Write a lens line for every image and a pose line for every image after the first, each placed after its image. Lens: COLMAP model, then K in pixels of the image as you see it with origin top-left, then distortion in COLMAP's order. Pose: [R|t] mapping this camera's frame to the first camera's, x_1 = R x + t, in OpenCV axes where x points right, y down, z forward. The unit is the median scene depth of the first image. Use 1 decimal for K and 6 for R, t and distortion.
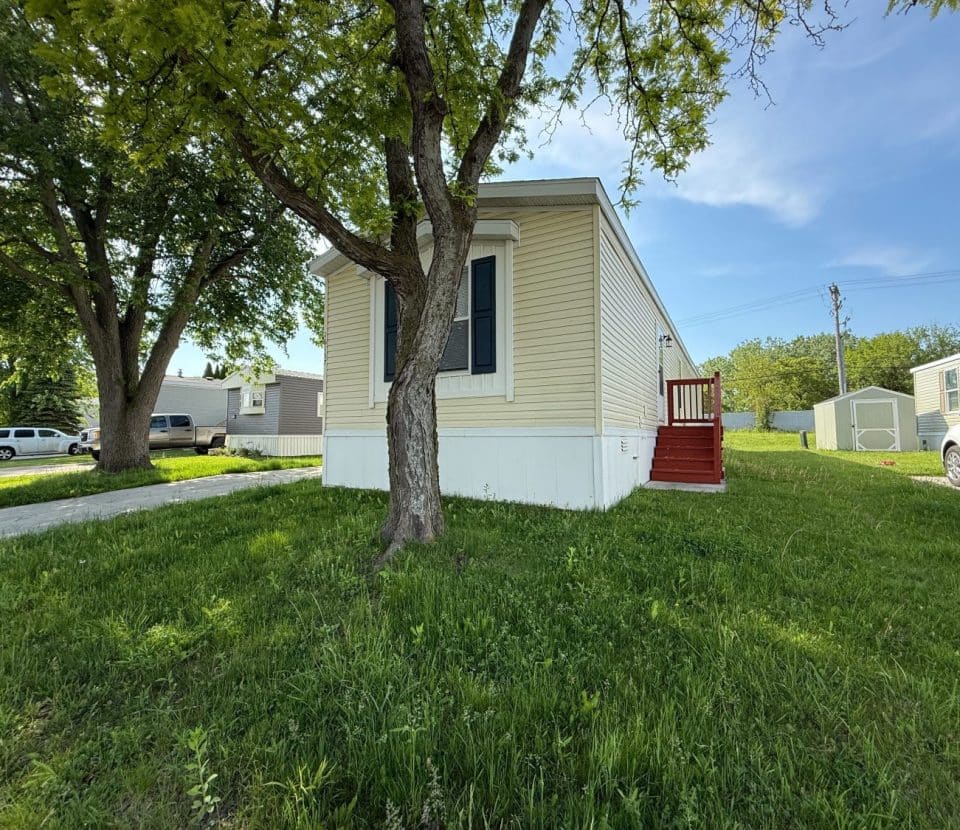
lens RADIAL K [[441.9, 0, 476.9], [0, 441.9, 413.7], [0, 0, 1]] dist [0.000383, 0.000154]
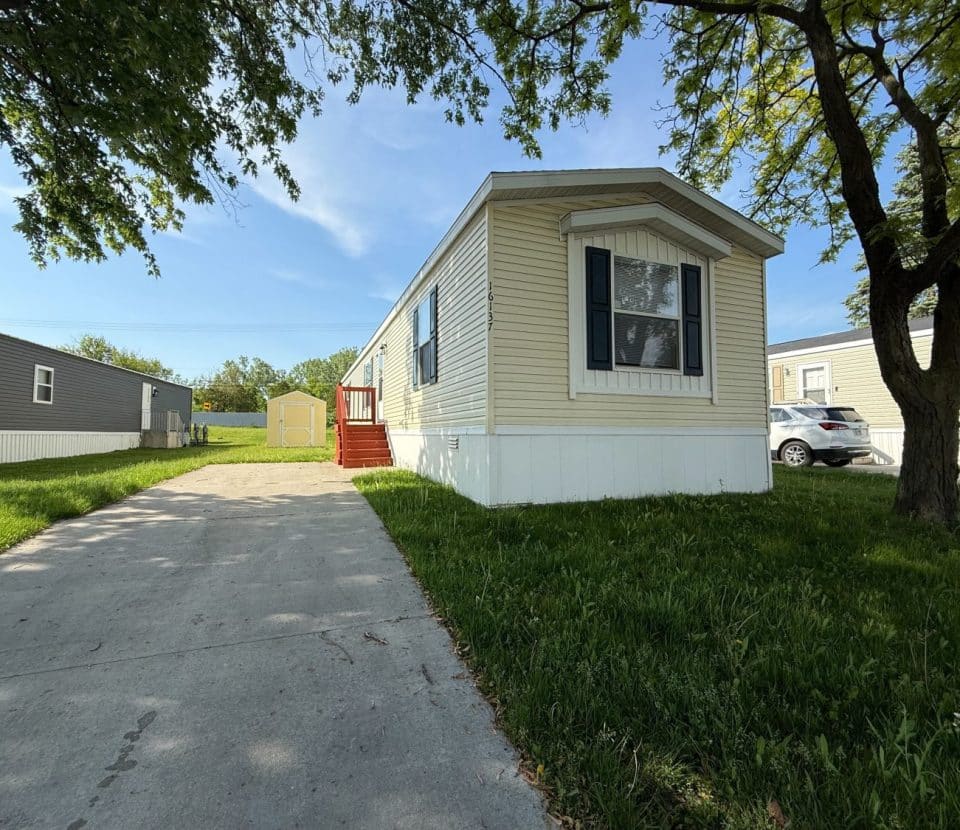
lens RADIAL K [[441.9, 0, 476.9], [0, 441.9, 413.7], [0, 0, 1]] dist [0.000383, 0.000154]
pose [[0.623128, 0.043830, 0.780891, -1.095373], [-0.047953, 0.998691, -0.017790, 0.042055], [-0.780648, -0.026360, 0.624414, 0.726413]]
